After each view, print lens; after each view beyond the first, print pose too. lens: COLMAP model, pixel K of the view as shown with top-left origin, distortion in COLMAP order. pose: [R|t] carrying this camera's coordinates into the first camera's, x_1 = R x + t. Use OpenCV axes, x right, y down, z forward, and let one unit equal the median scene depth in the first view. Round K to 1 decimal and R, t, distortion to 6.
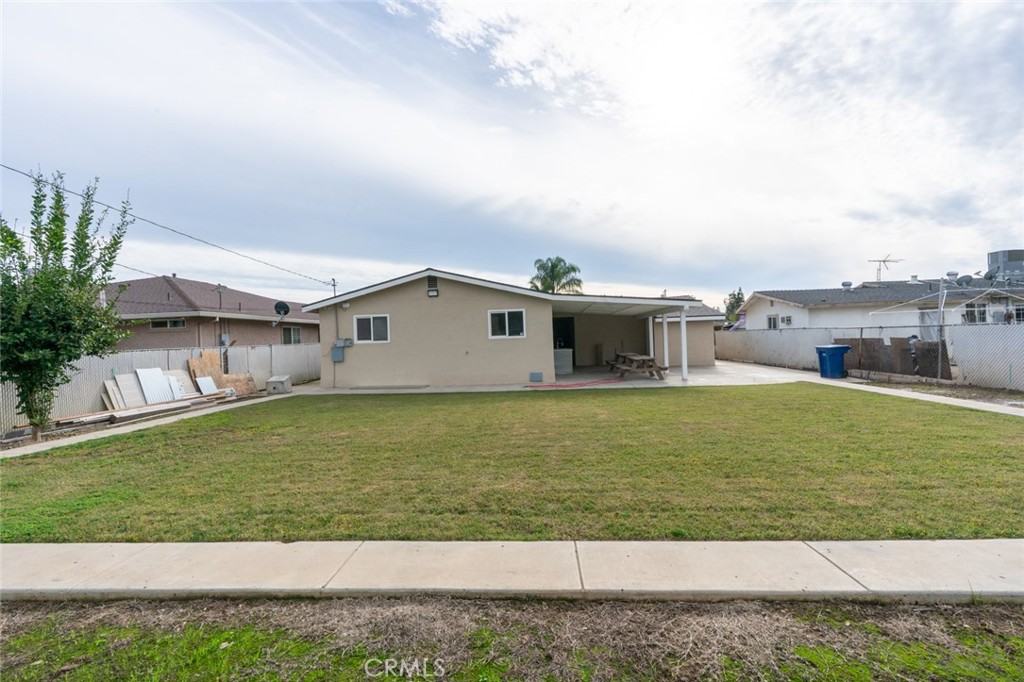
lens RADIAL K [[472.3, 0, 507.8], [0, 472.3, 339.3], [0, 0, 1]] dist [-0.014835, 0.004517]
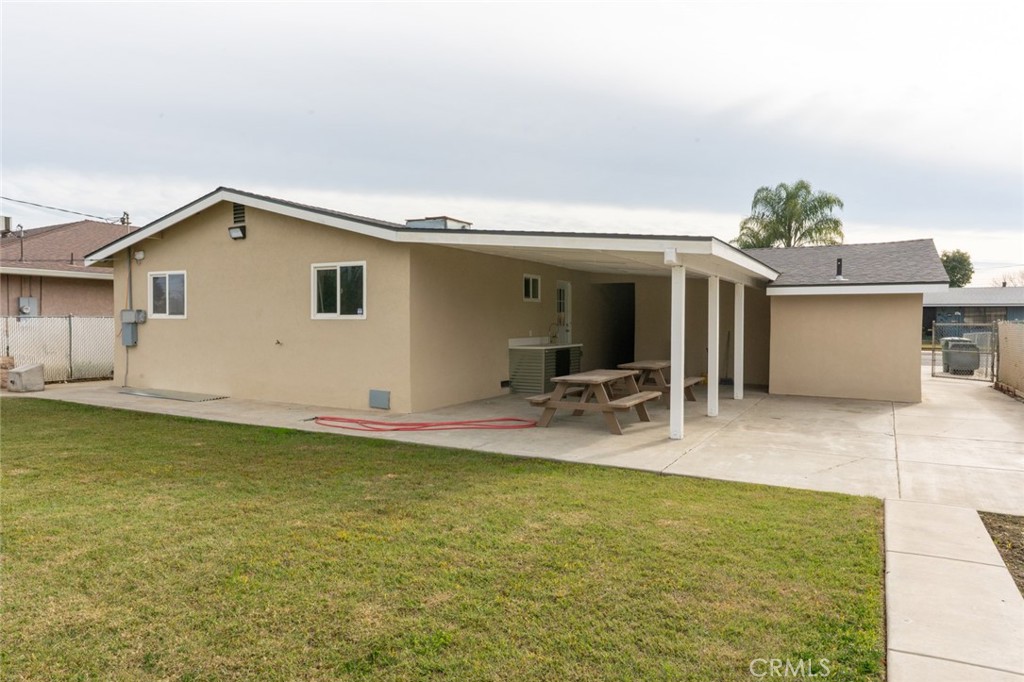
lens RADIAL K [[658.7, 0, 517.2], [0, 658.7, 339.8], [0, 0, 1]] dist [0.012119, 0.000816]
pose [[0.902256, 0.050292, -0.428258, 0.474057], [-0.036184, 0.998503, 0.041026, -0.015889], [0.429680, -0.021520, 0.902725, 0.432177]]
